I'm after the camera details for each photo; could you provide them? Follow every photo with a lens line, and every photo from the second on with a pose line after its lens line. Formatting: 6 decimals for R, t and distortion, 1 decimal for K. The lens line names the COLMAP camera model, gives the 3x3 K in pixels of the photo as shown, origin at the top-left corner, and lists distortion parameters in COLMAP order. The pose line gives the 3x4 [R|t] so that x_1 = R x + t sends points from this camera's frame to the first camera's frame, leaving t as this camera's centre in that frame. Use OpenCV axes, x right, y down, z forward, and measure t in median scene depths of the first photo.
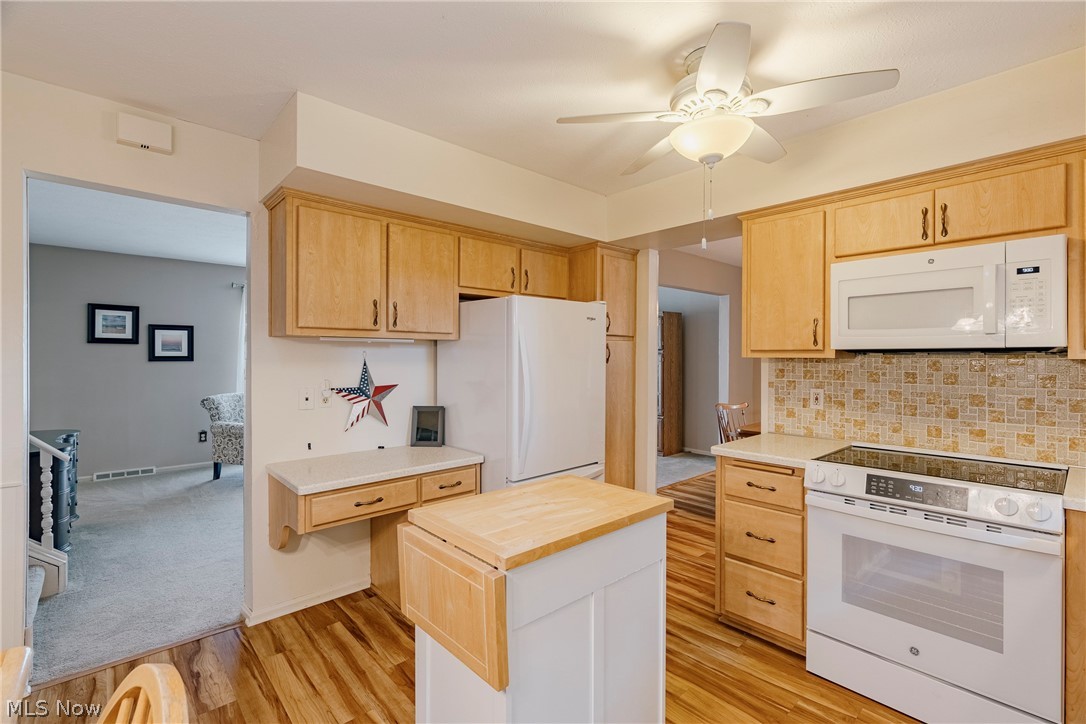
lens RADIAL K [[495.0, 0, 568.7], [0, 495.0, 357.8], [0, 0, 1]] dist [-0.010956, 0.003637]
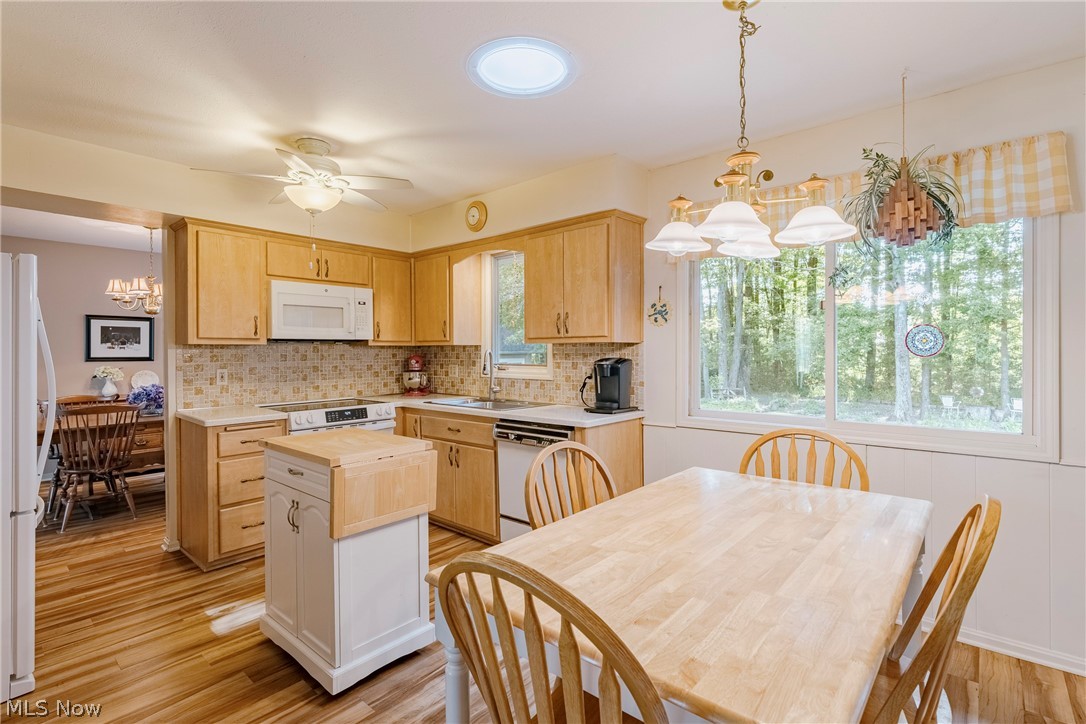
lens RADIAL K [[495.0, 0, 533.1], [0, 495.0, 351.6], [0, 0, 1]] dist [-0.010956, 0.003637]
pose [[-0.088650, -0.004734, 0.996052, -0.987843], [0.007737, 0.999955, 0.005441, 0.019268], [-0.996033, 0.008189, -0.088610, 0.362482]]
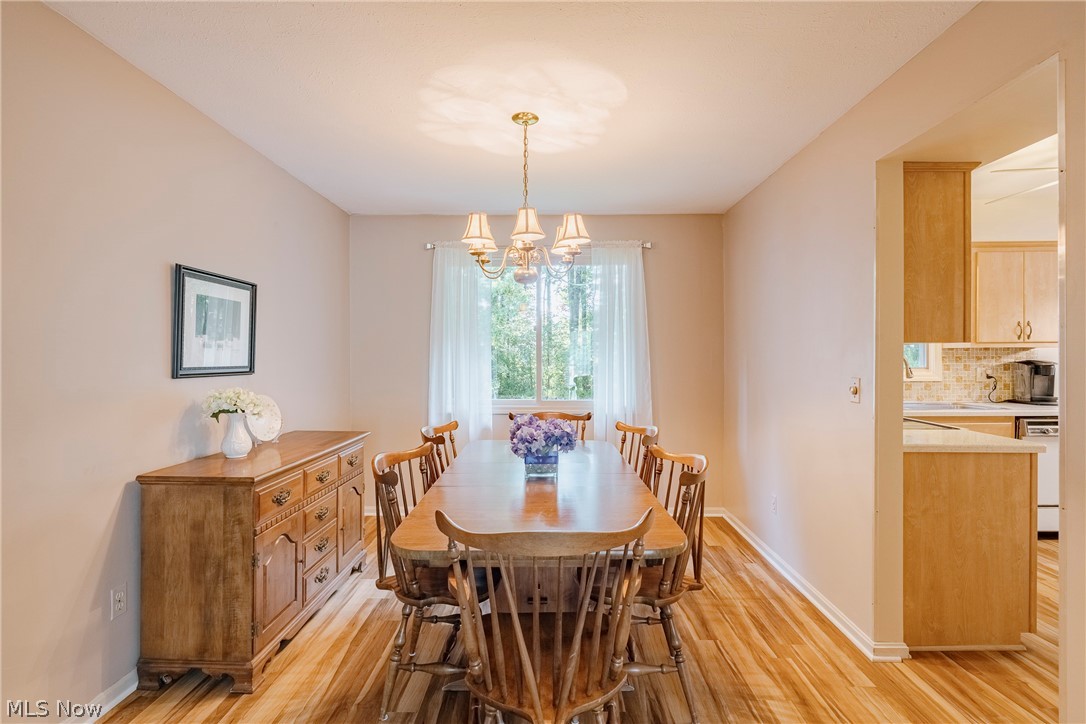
lens RADIAL K [[502.7, 0, 560.1], [0, 502.7, 358.6], [0, 0, 1]] dist [-0.009872, 0.000260]
pose [[-0.695231, -0.002477, 0.718782, 0.274155], [0.004255, 0.999962, 0.007561, 0.021396], [-0.718774, 0.008315, -0.695194, 2.369555]]
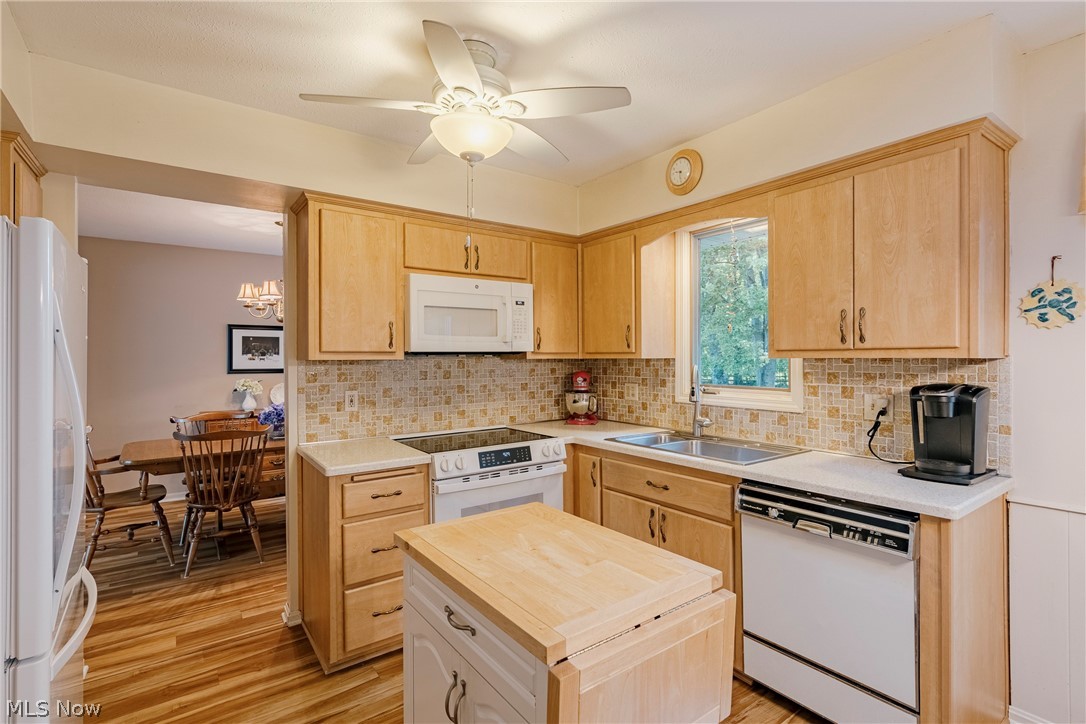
lens RADIAL K [[502.7, 0, 540.1], [0, 502.7, 357.1], [0, 0, 1]] dist [-0.009872, 0.000260]
pose [[0.135610, -0.002628, 0.990759, -0.527228], [0.007751, 0.999969, 0.001592, -0.004590], [-0.990732, 0.007463, 0.135626, 0.567552]]
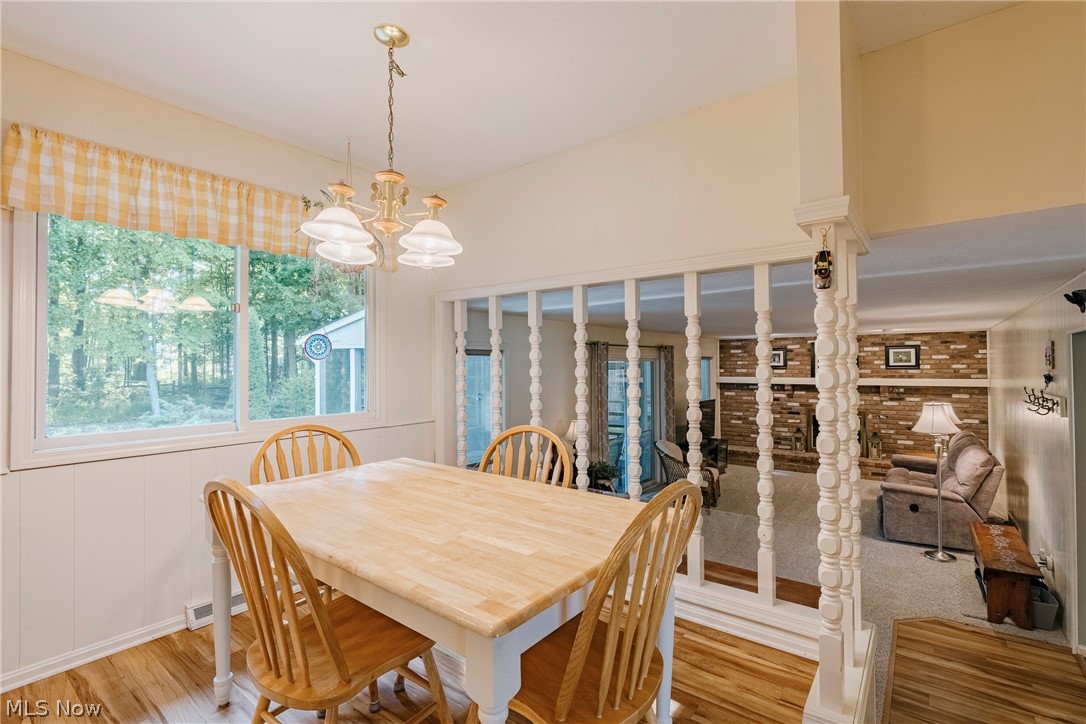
lens RADIAL K [[495.0, 0, 547.2], [0, 495.0, 357.4], [0, 0, 1]] dist [-0.010956, 0.003637]
pose [[-0.990700, -0.002115, -0.136050, -0.468711], [-0.000510, 0.999930, -0.011831, 0.048569], [0.136066, -0.011652, -0.990631, 0.800470]]
